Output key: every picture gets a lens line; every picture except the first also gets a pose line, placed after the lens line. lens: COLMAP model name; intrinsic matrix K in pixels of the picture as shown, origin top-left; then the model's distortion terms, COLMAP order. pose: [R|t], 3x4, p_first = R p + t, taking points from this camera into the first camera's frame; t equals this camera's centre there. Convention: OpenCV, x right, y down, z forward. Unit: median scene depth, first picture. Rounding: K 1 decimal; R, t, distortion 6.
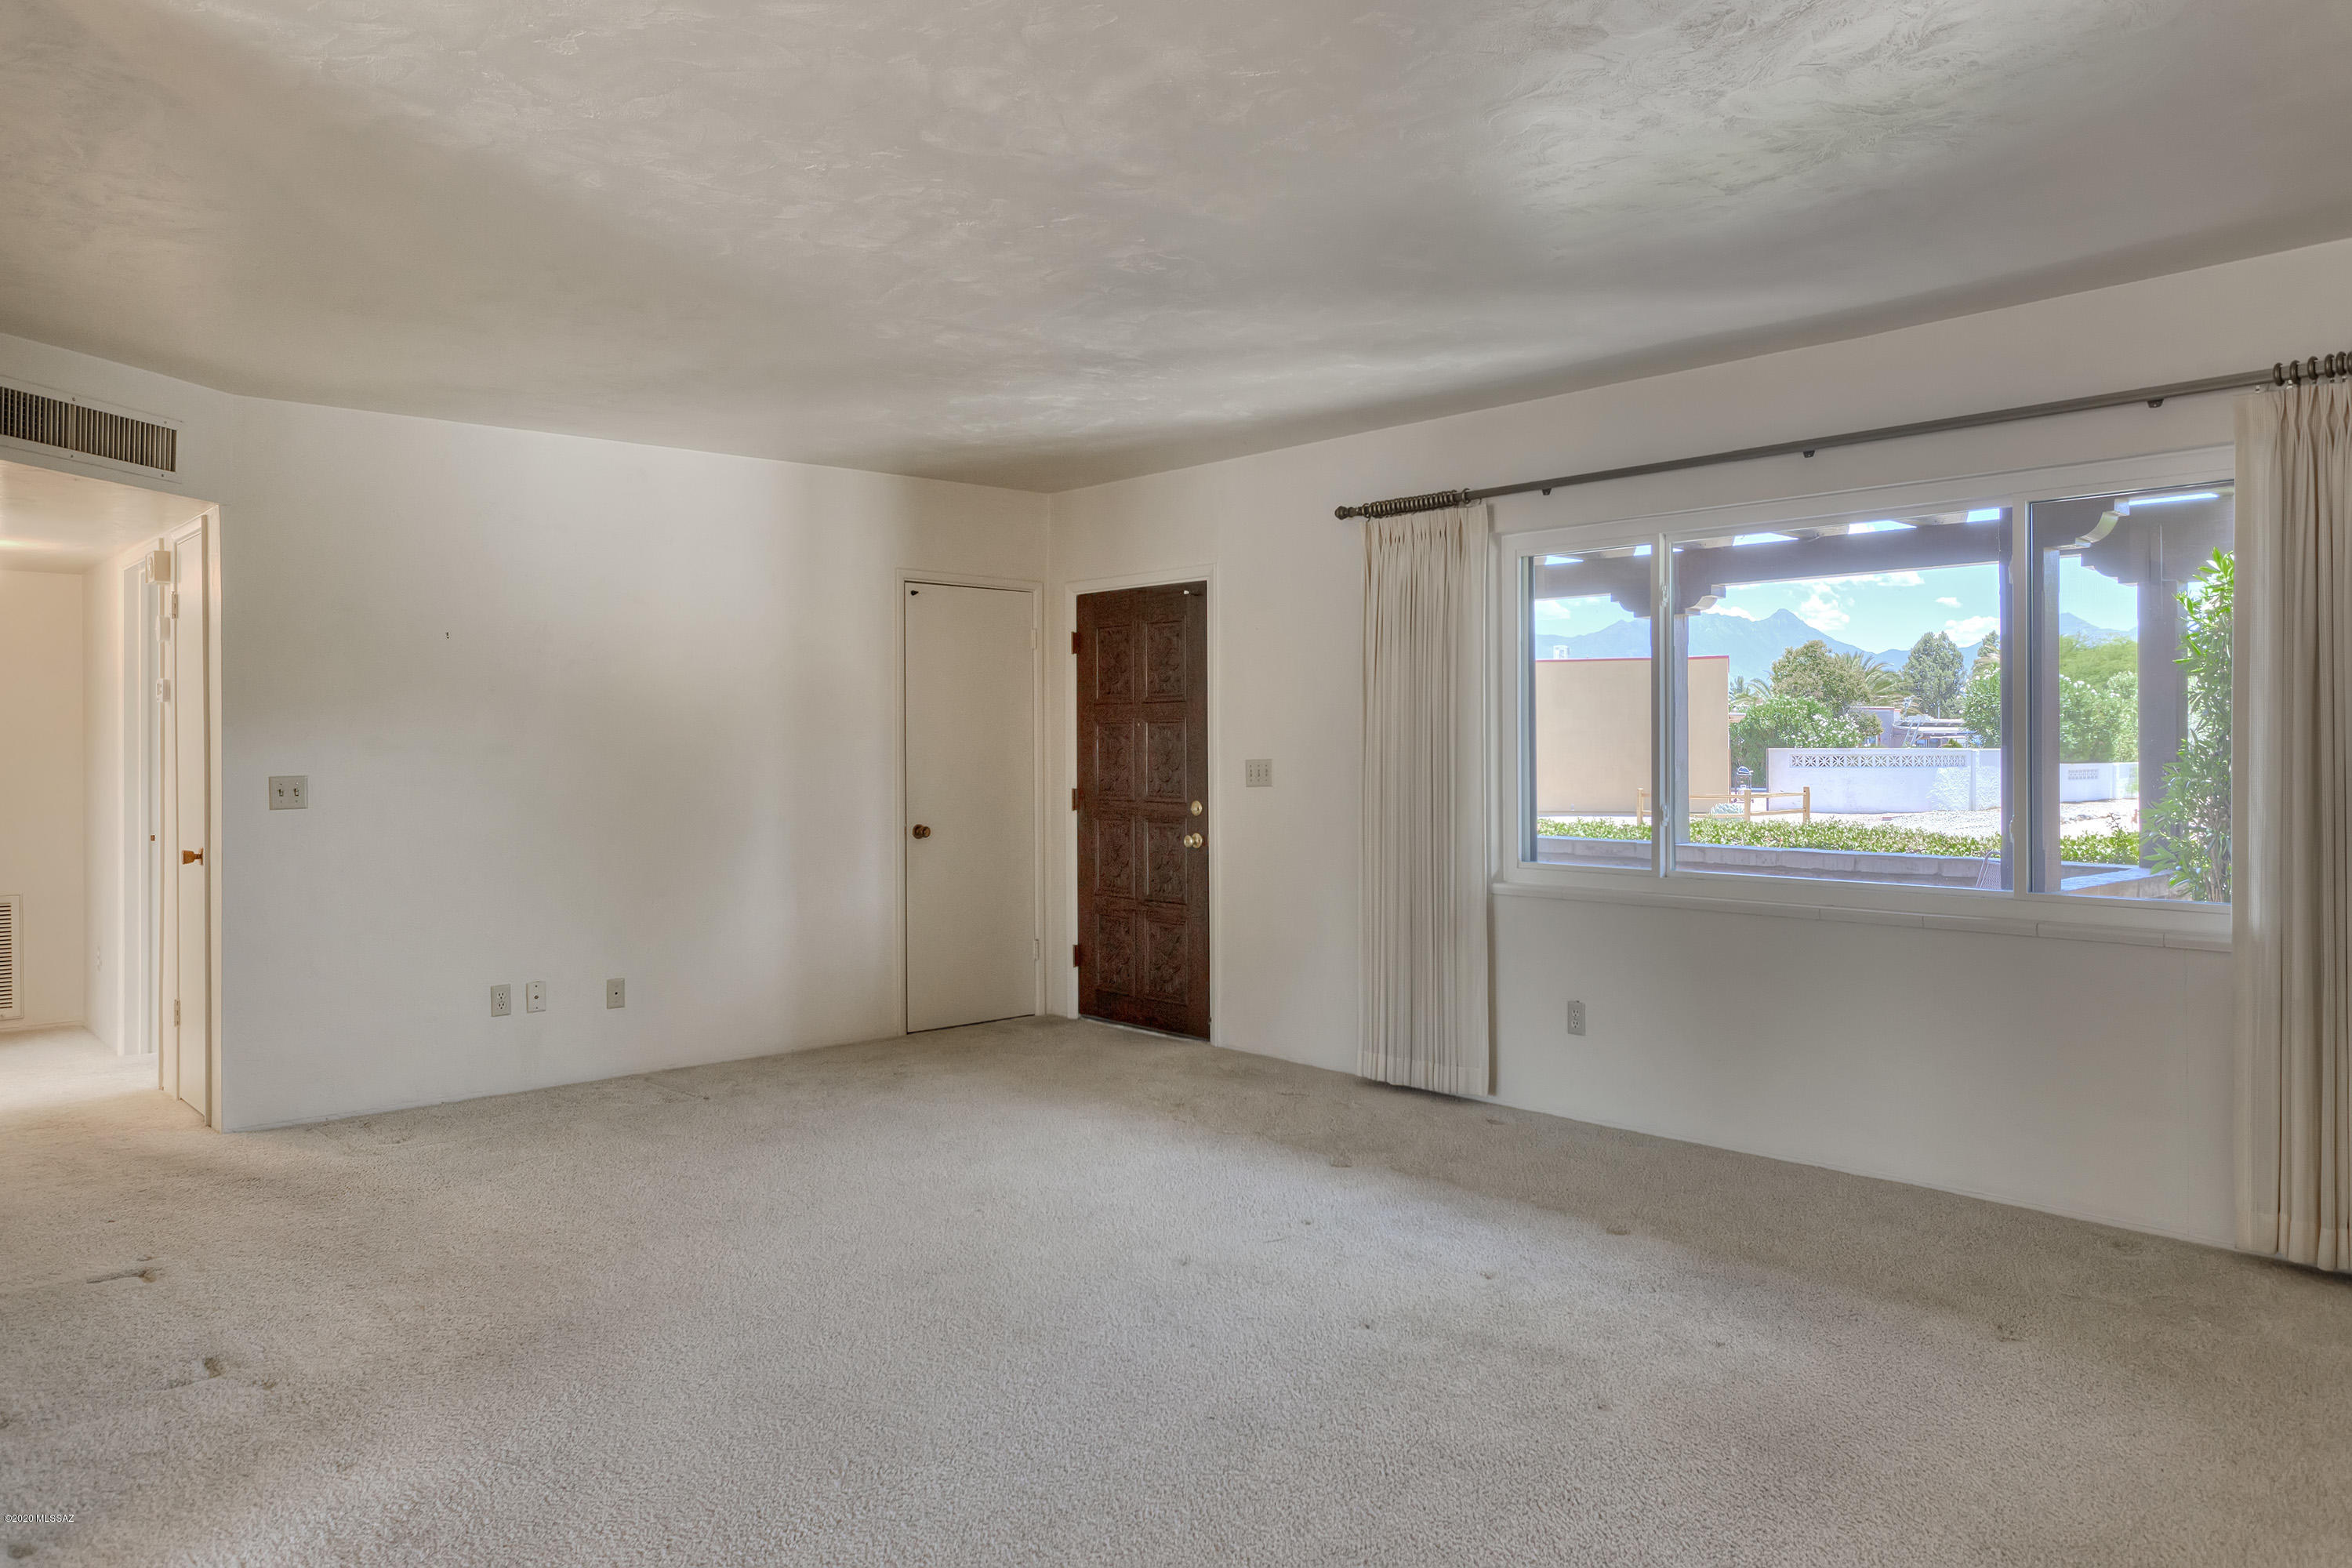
lens RADIAL K [[1570.1, 0, 1193.8], [0, 1570.1, 778.4], [0, 0, 1]] dist [0.002488, -0.001189]
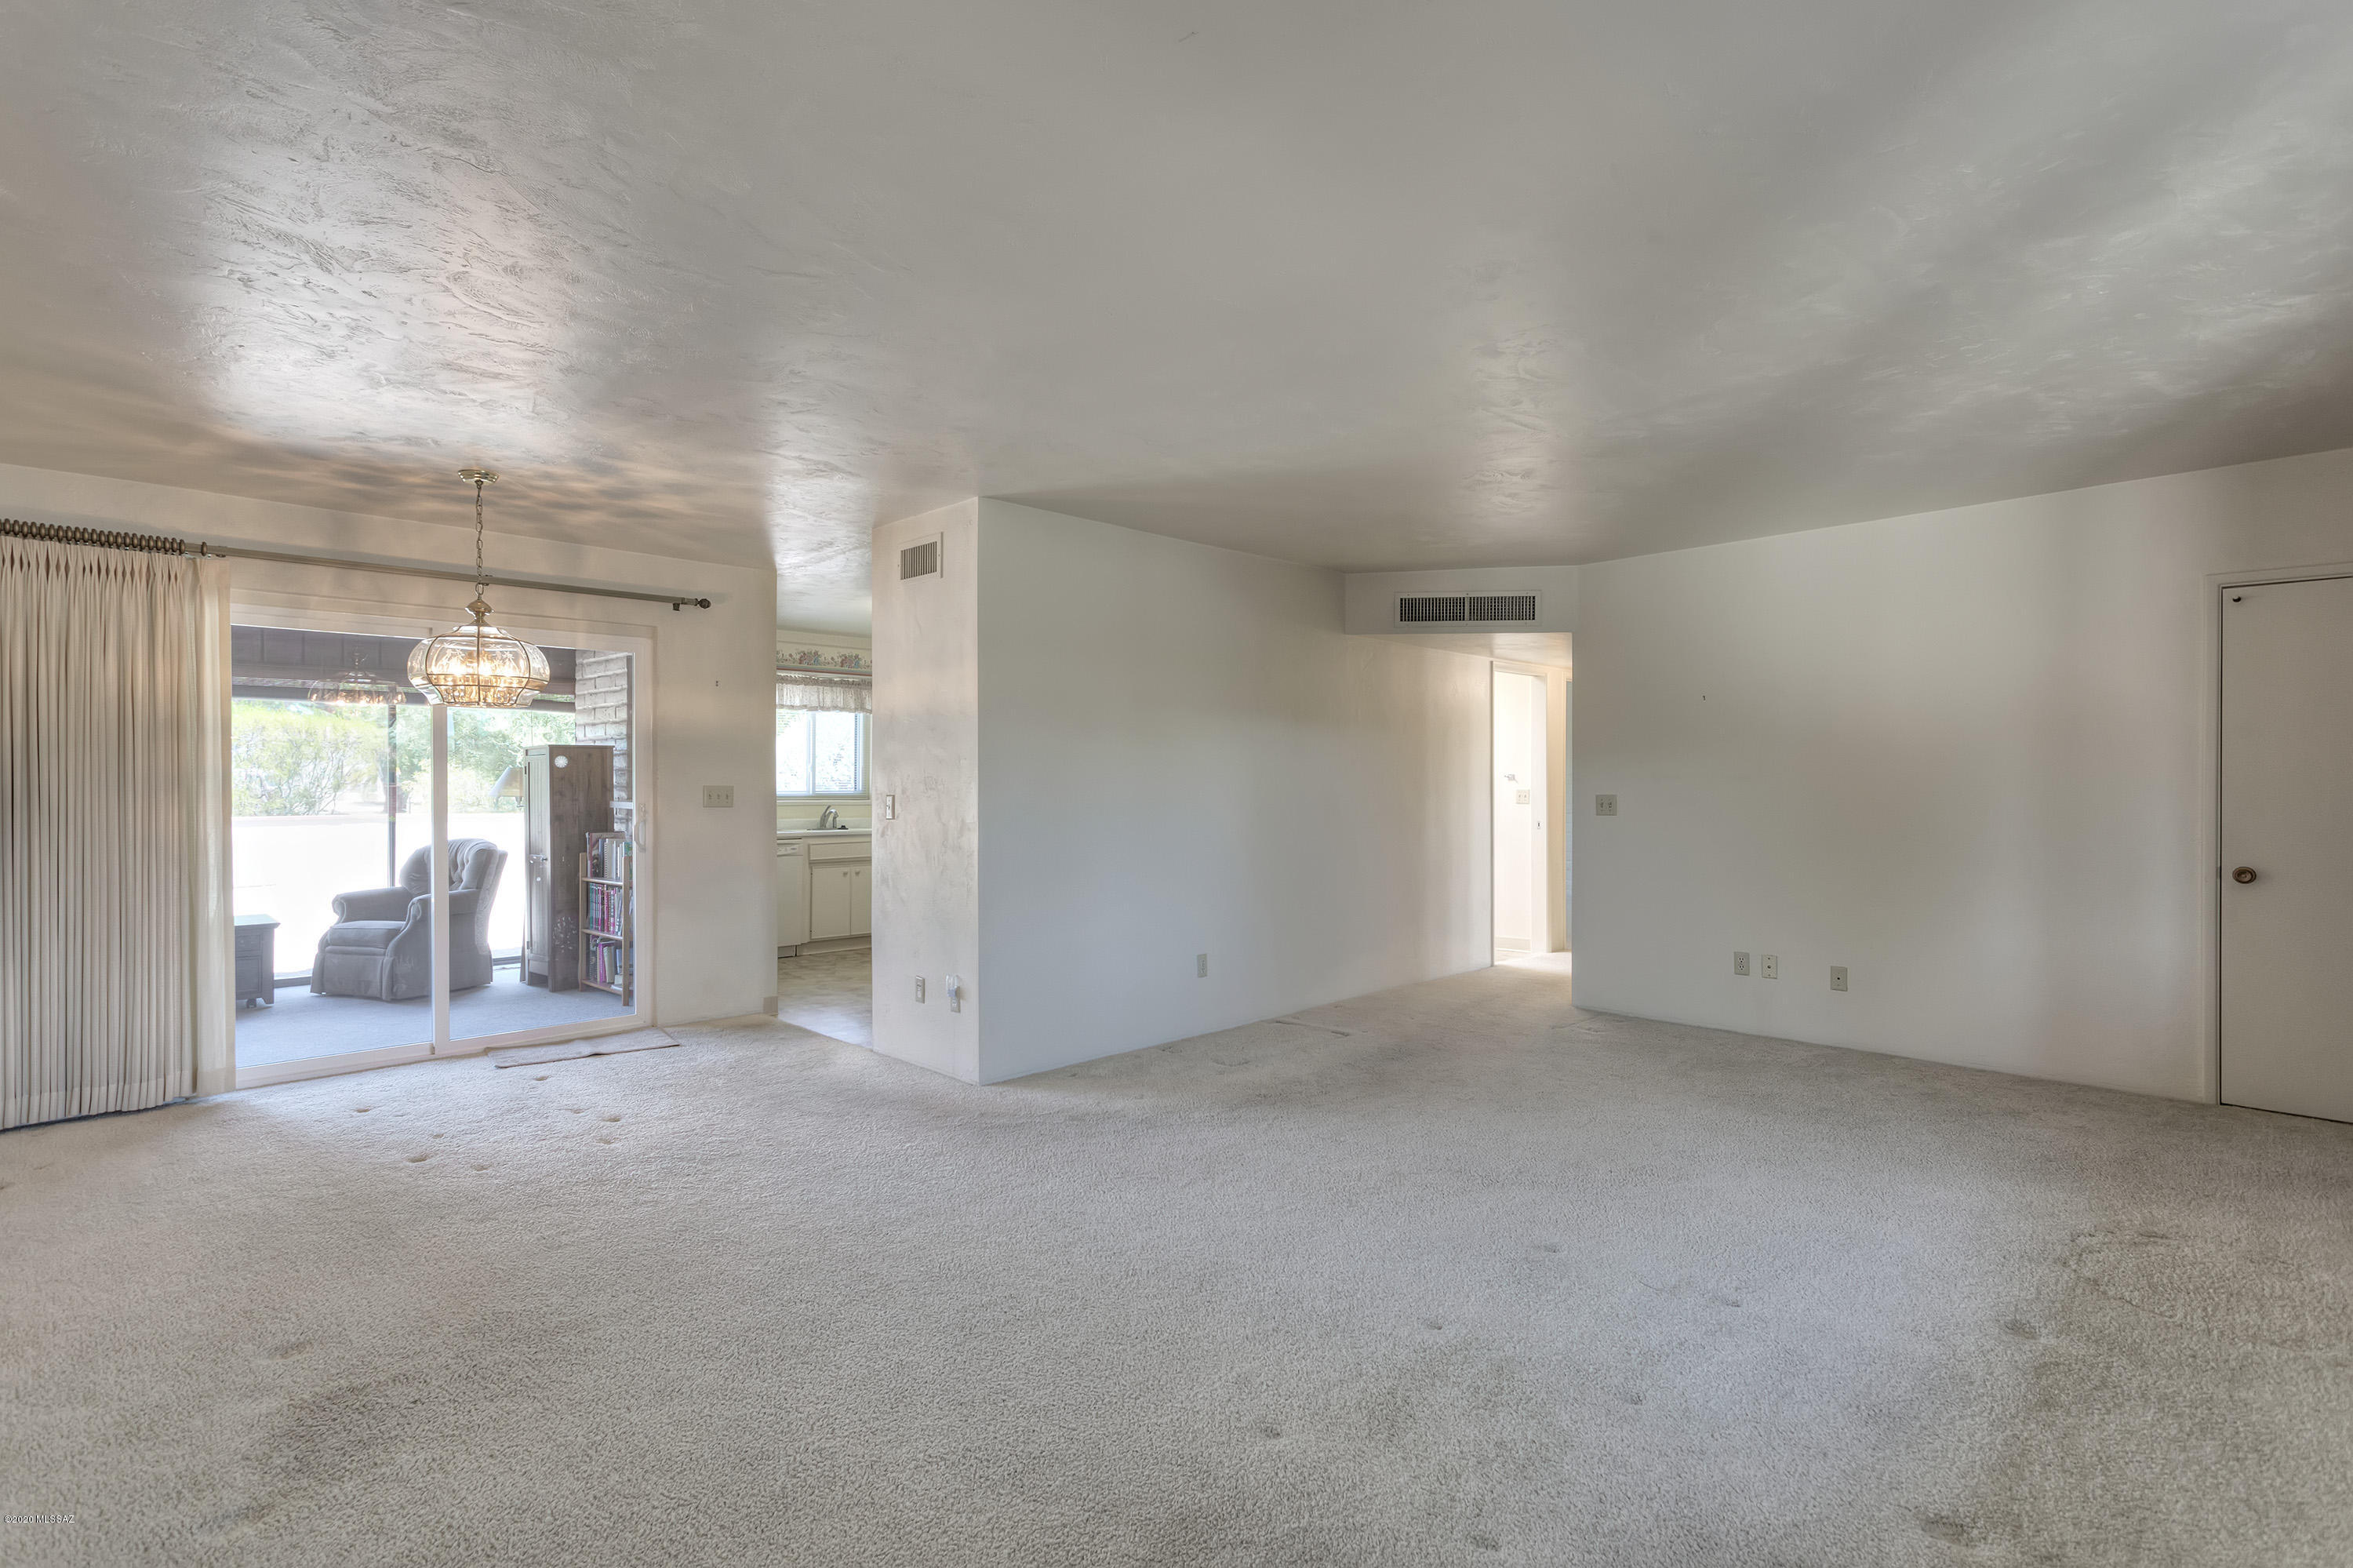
lens RADIAL K [[1134.2, 0, 1192.0], [0, 1134.2, 782.4], [0, 0, 1]] dist [0.002528, 0.000762]
pose [[0.028016, 0.002877, -0.999603, 0.507988], [-0.022050, 0.999754, 0.002259, -0.006484], [0.999364, 0.021978, 0.028073, 0.478549]]
